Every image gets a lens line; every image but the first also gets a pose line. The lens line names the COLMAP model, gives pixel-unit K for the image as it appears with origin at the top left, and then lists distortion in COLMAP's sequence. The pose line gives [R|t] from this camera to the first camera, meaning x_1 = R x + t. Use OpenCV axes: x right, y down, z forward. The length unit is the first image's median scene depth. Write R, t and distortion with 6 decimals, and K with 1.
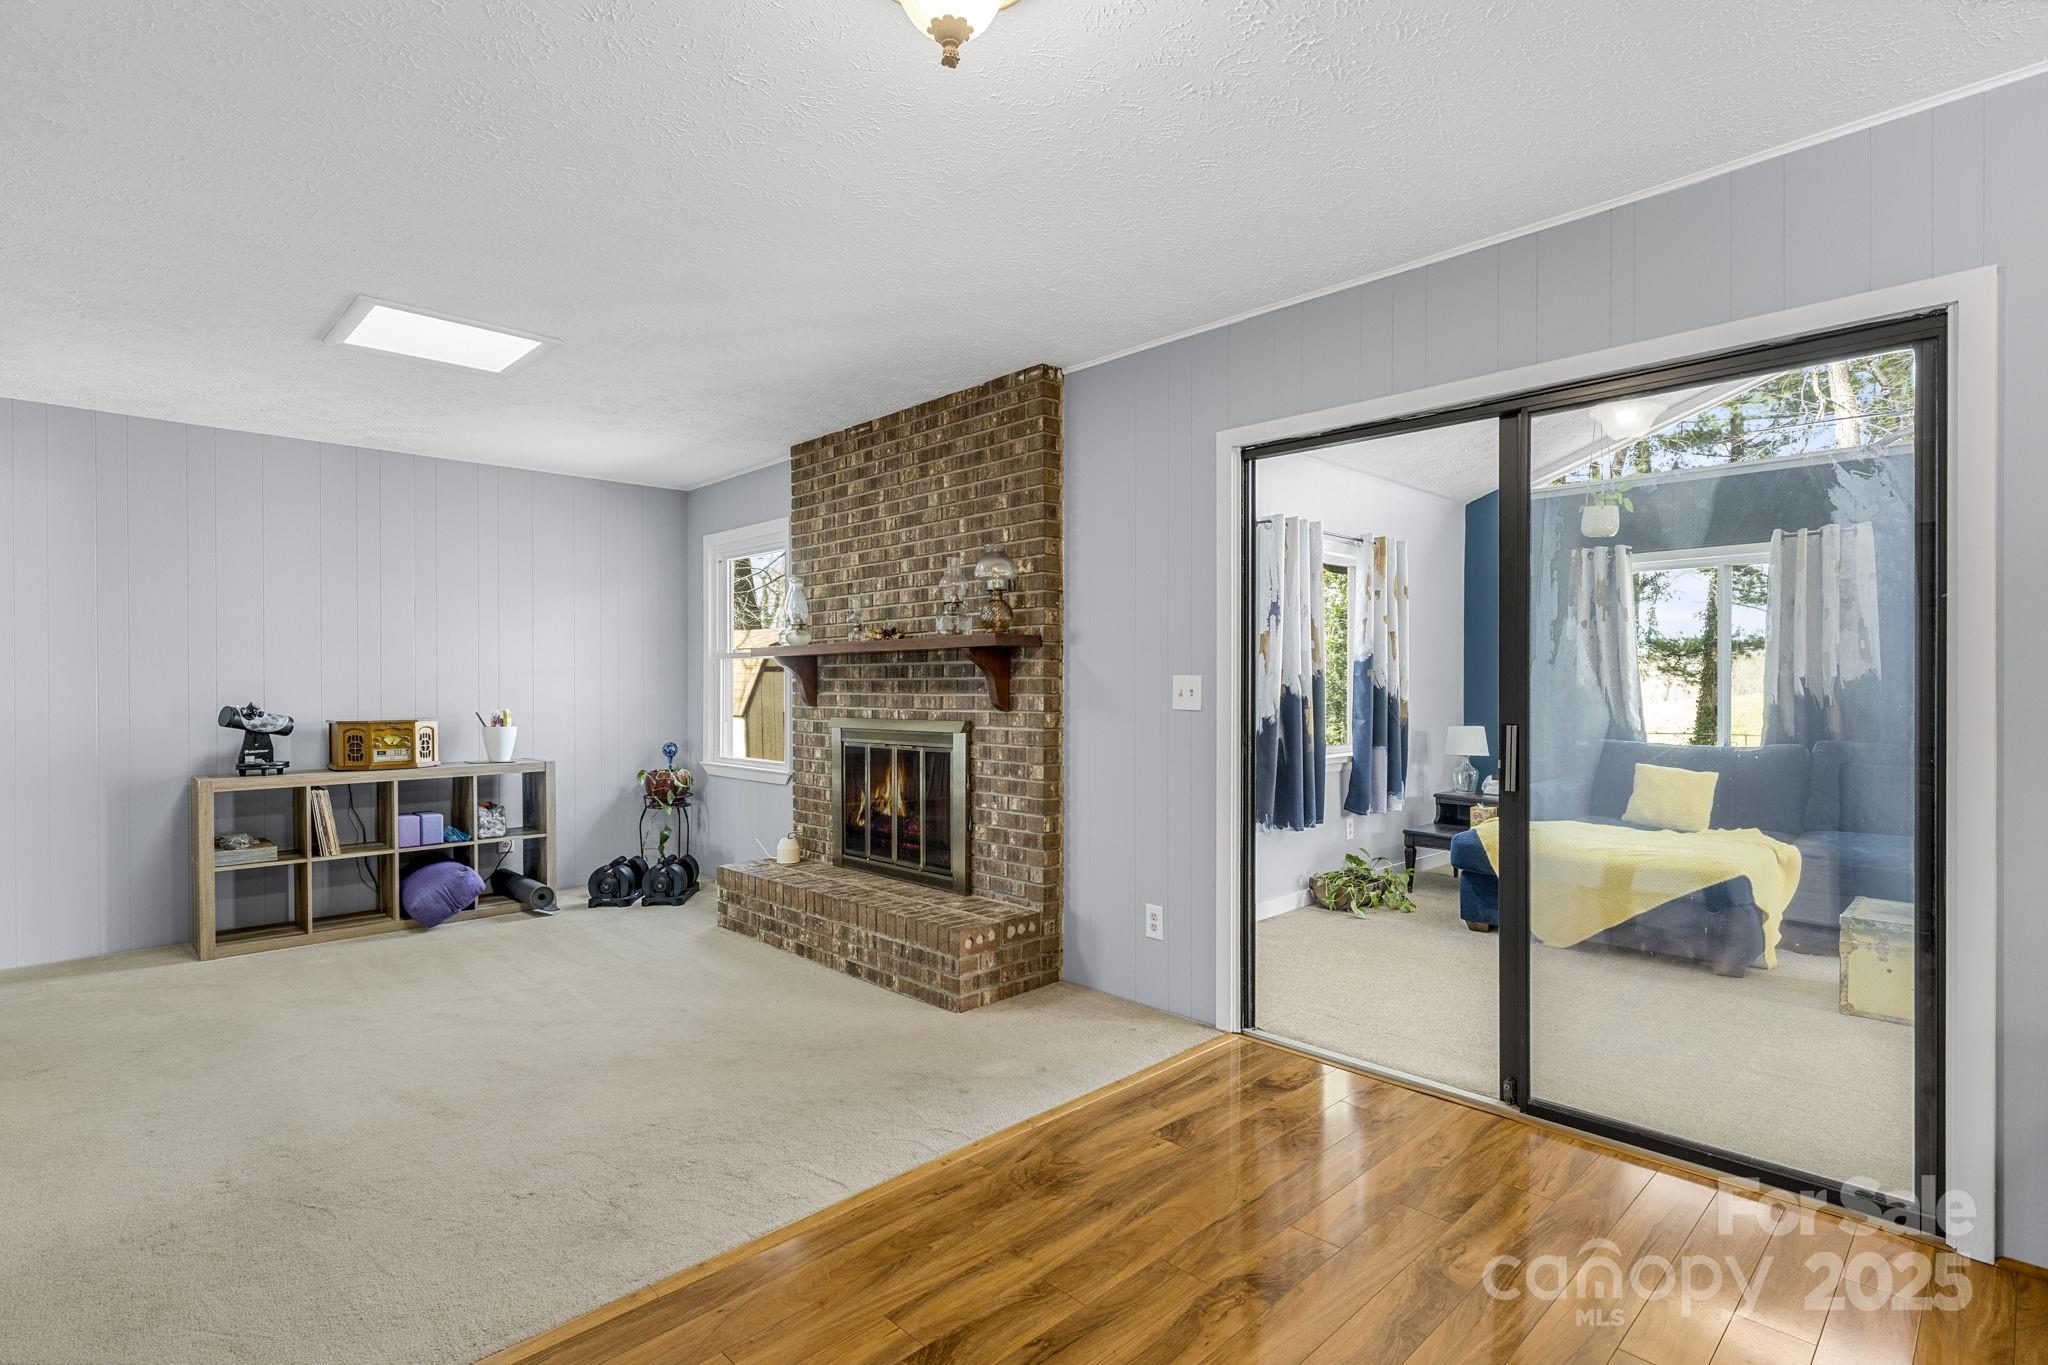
lens RADIAL K [[971.2, 0, 1029.0], [0, 971.2, 689.9], [0, 0, 1]] dist [0.001837, -0.000143]
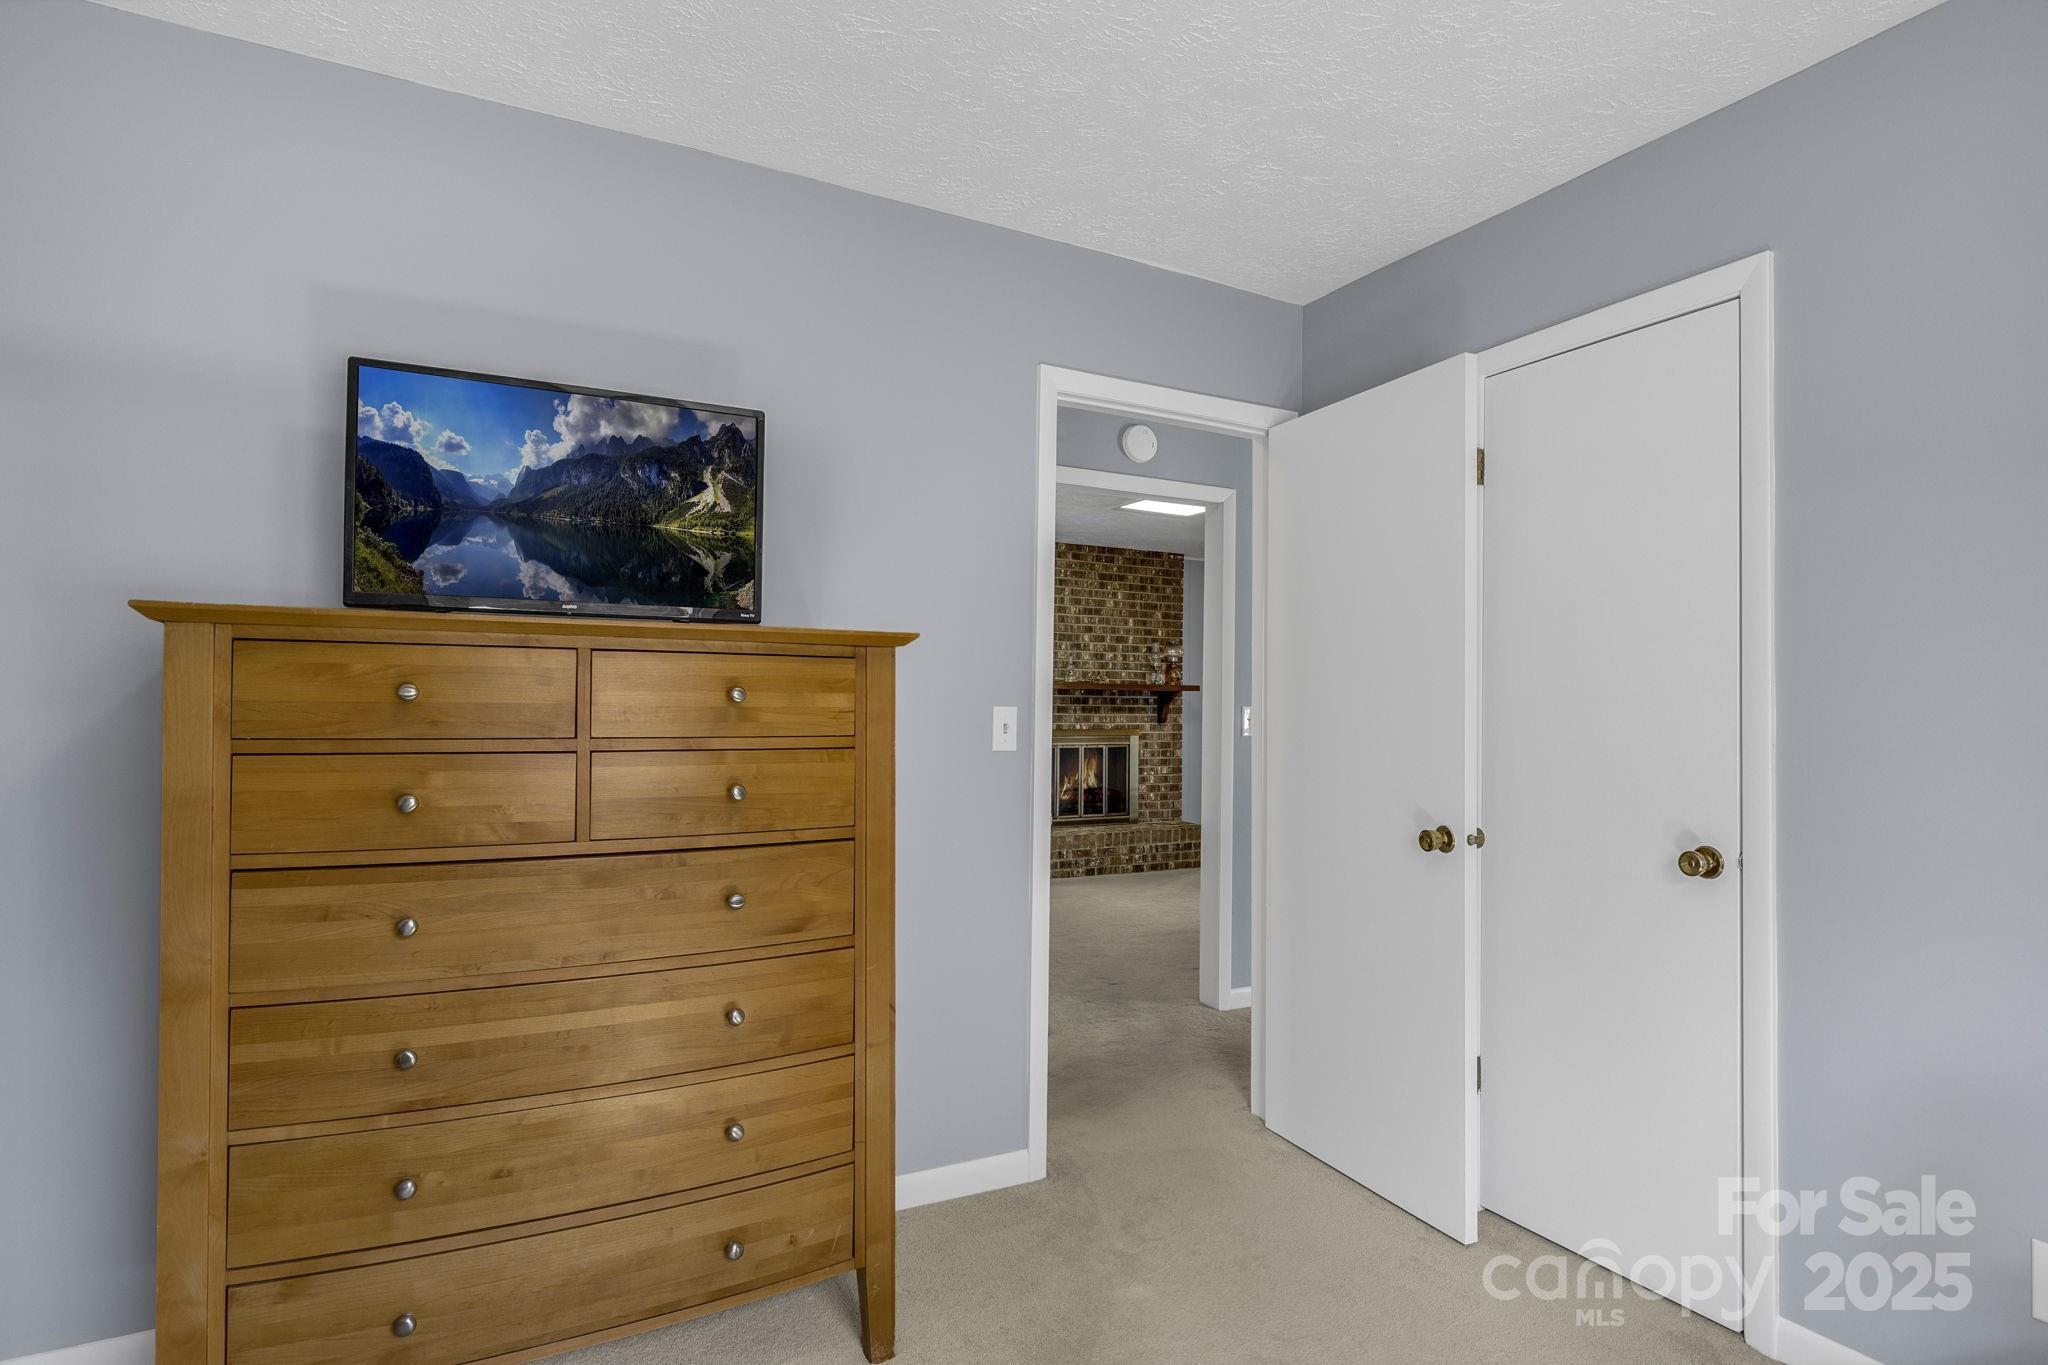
lens RADIAL K [[1061.4, 0, 1031.0], [0, 1061.4, 685.9], [0, 0, 1]] dist [0.001177, 0.000317]
pose [[0.296712, 0.024014, 0.954665, -1.911056], [-0.007076, 0.999712, -0.022948, -0.001890], [-0.954941, 0.000054, 0.296797, 0.551894]]
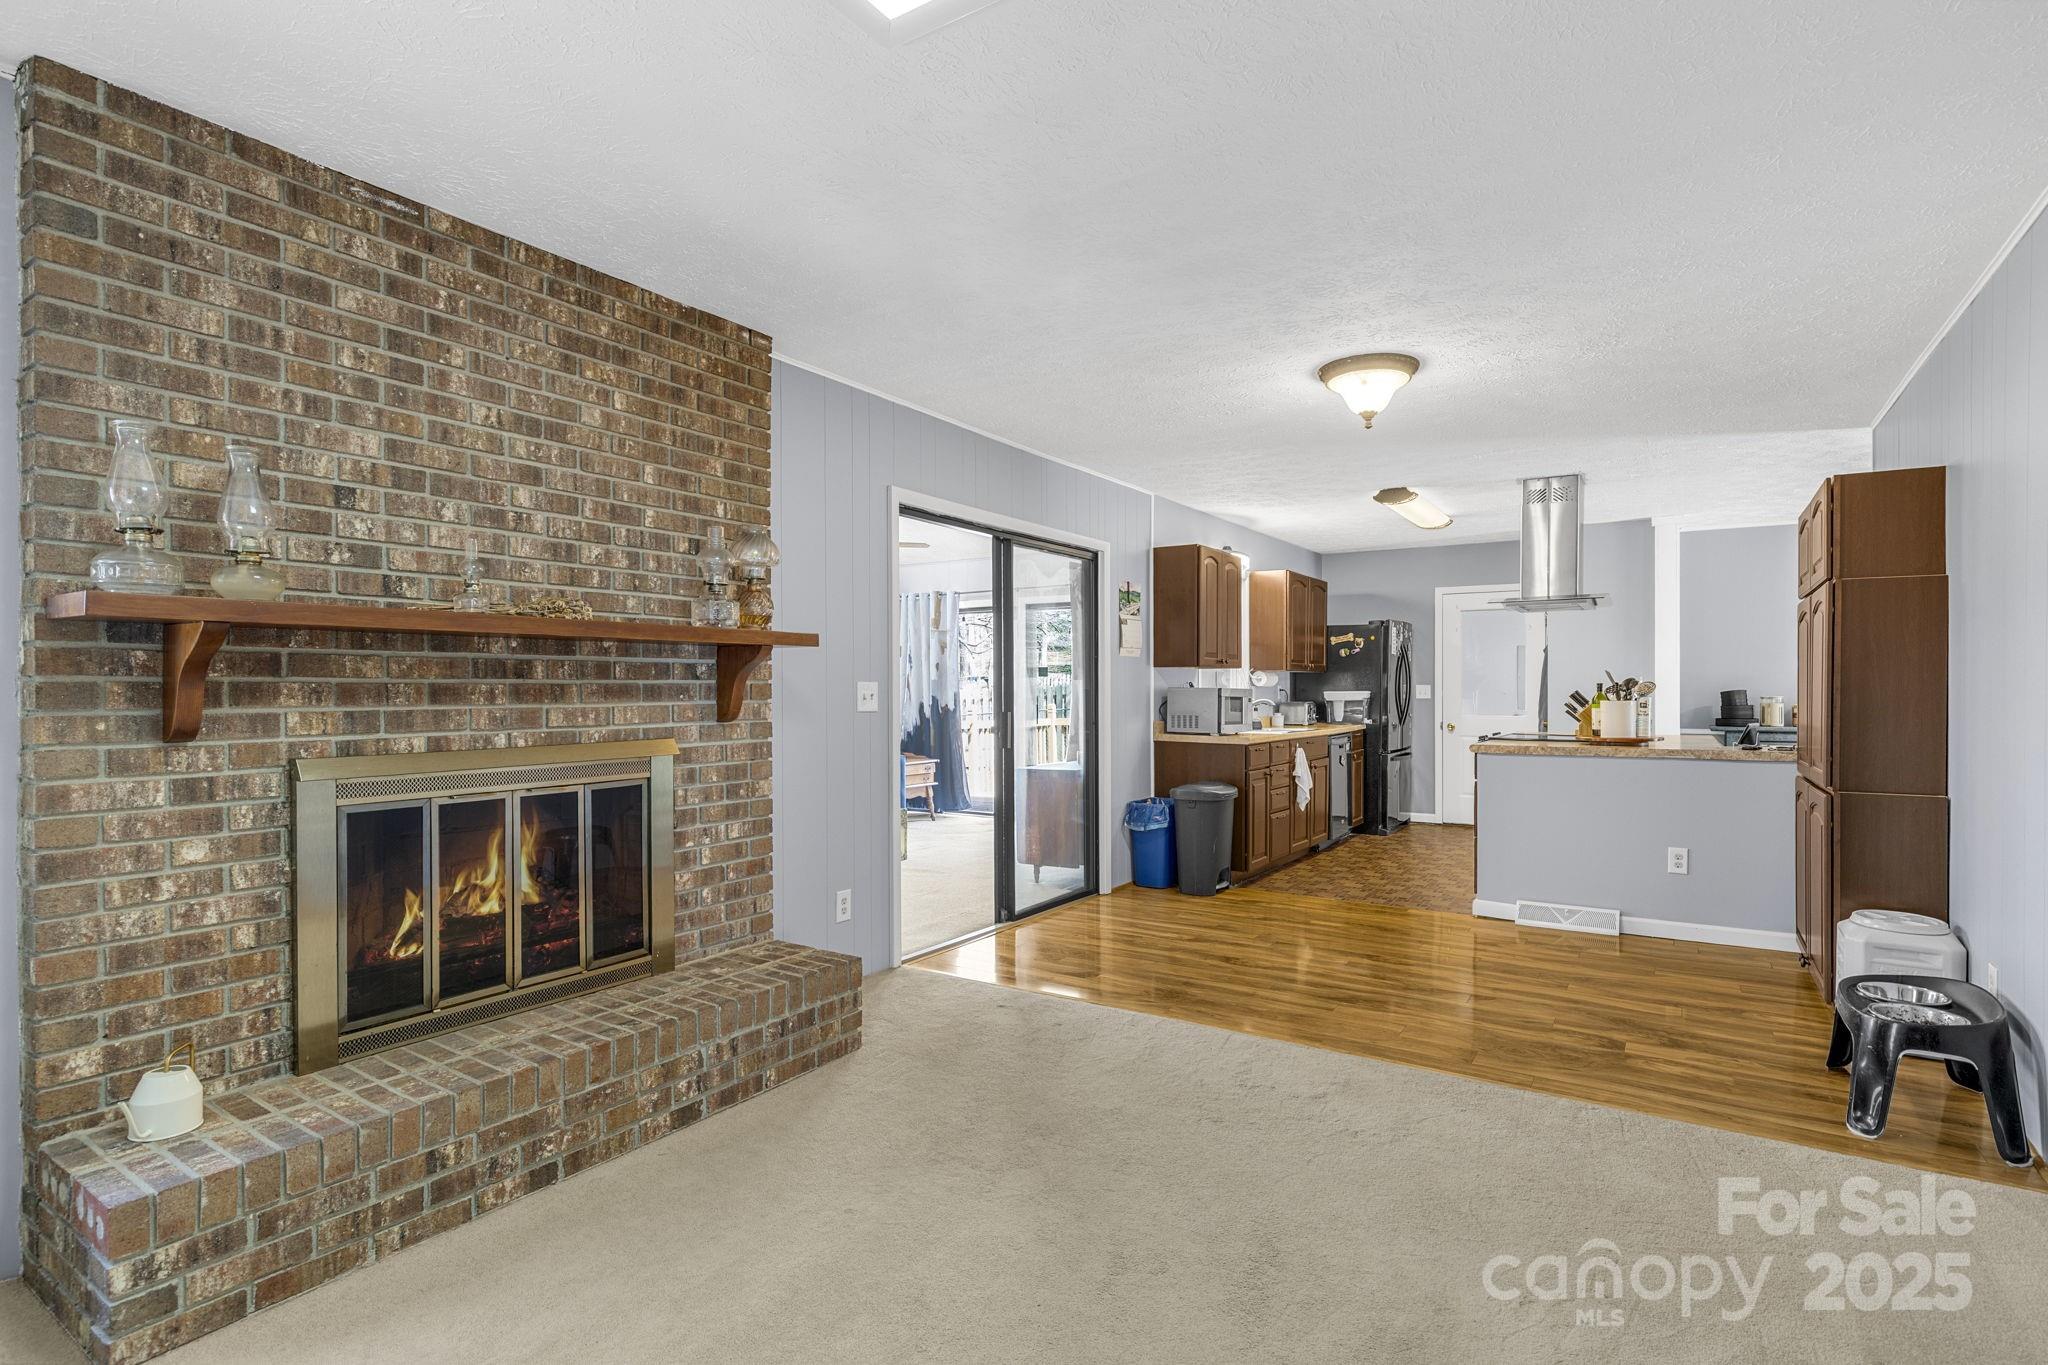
lens RADIAL K [[986.0, 0, 1034.4], [0, 986.0, 692.0], [0, 0, 1]] dist [0.001054, 0.000105]
pose [[-0.204812, -0.001894, 0.978800, -0.809742], [0.007167, 0.999968, 0.003435, -0.004065], [-0.978775, 0.007719, -0.204792, 0.817214]]
